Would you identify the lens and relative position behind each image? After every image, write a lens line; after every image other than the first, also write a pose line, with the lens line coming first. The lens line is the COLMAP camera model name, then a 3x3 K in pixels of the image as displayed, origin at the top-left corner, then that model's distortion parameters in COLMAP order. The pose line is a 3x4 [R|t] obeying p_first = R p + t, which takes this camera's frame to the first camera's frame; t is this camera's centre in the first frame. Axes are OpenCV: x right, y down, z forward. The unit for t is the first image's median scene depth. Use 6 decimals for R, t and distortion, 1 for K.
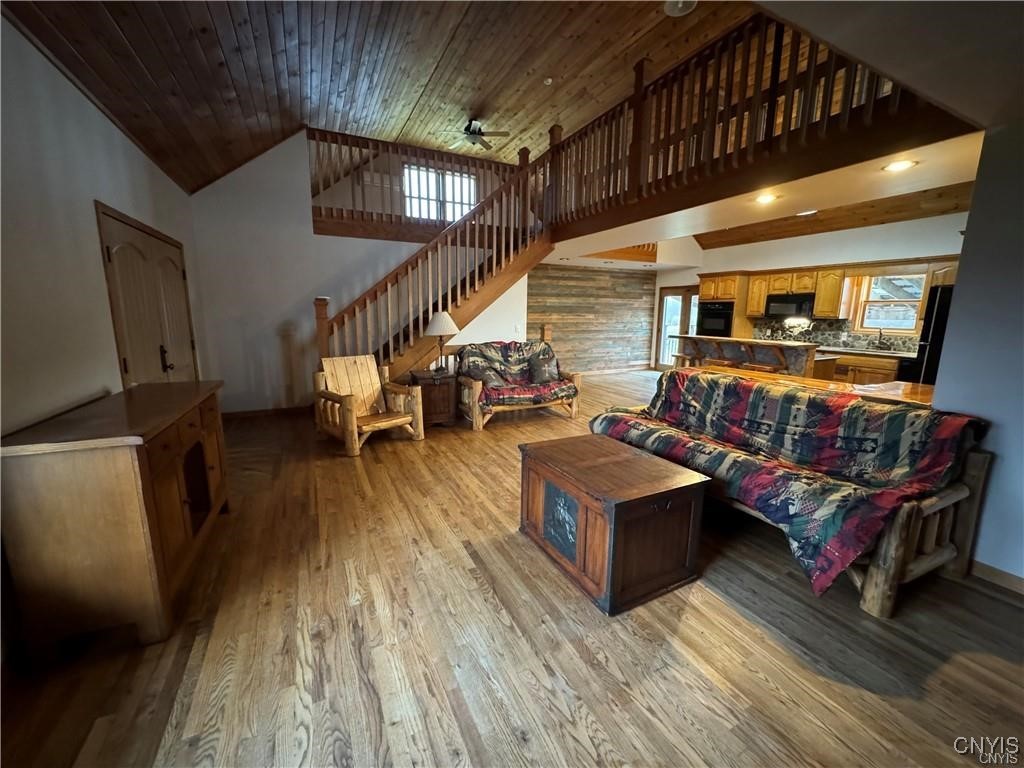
lens RADIAL K [[406.0, 0, 512.0], [0, 406.0, 384.0], [0, 0, 1]] dist [-0.002459, 0.000158]
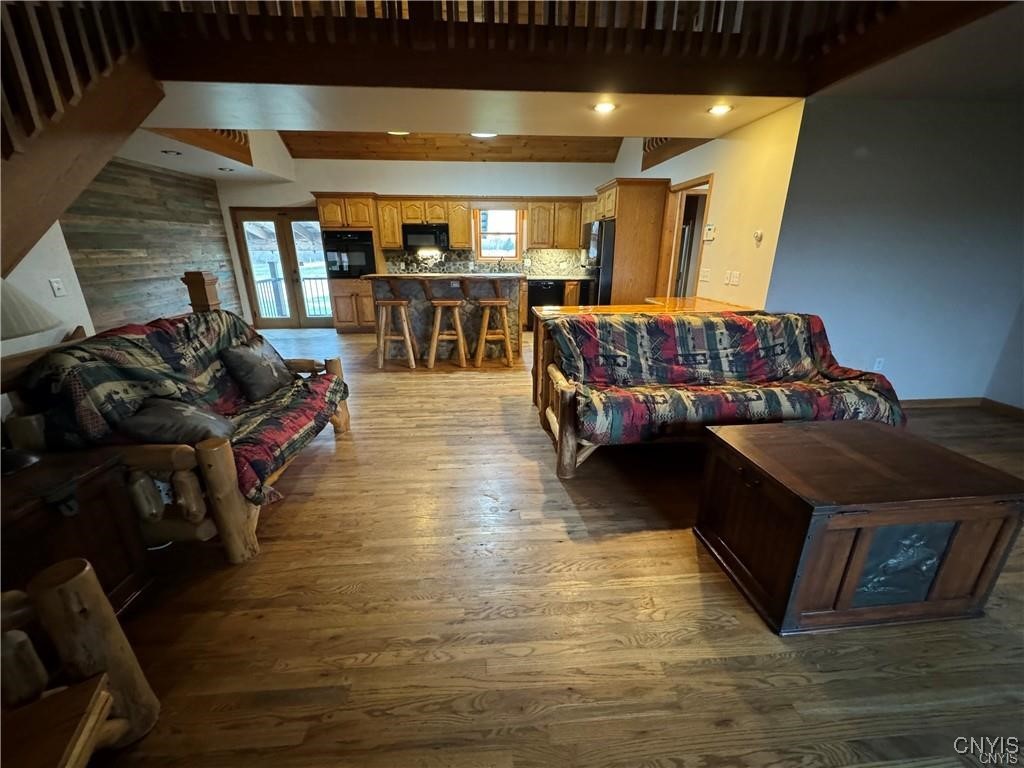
lens RADIAL K [[406.0, 0, 512.0], [0, 406.0, 384.0], [0, 0, 1]] dist [-0.002459, 0.000158]
pose [[0.376145, -0.306766, 0.874305, -0.194698], [0.167903, 0.950548, 0.261281, -0.072706], [-0.911221, 0.048519, 0.409051, 0.411734]]
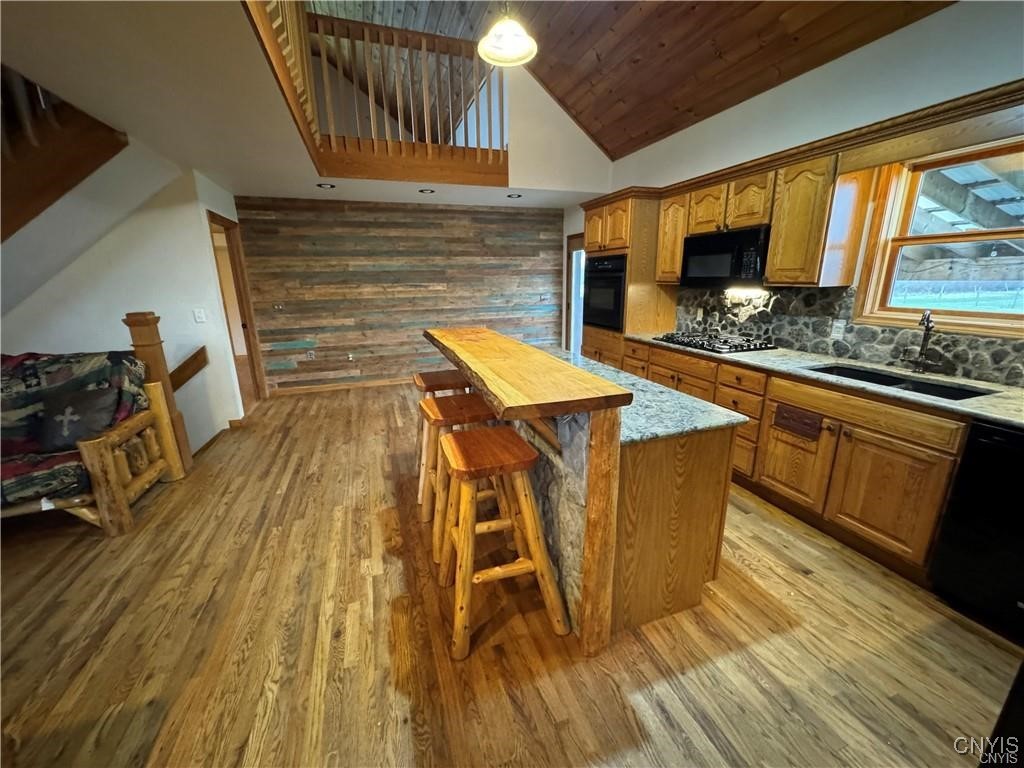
lens RADIAL K [[406.0, 0, 512.0], [0, 406.0, 384.0], [0, 0, 1]] dist [-0.002459, 0.000158]
pose [[0.991951, 0.009153, -0.126293, 0.490066], [0.000907, 0.996845, 0.079368, -0.086135], [0.126621, -0.078844, 0.988813, 0.493315]]
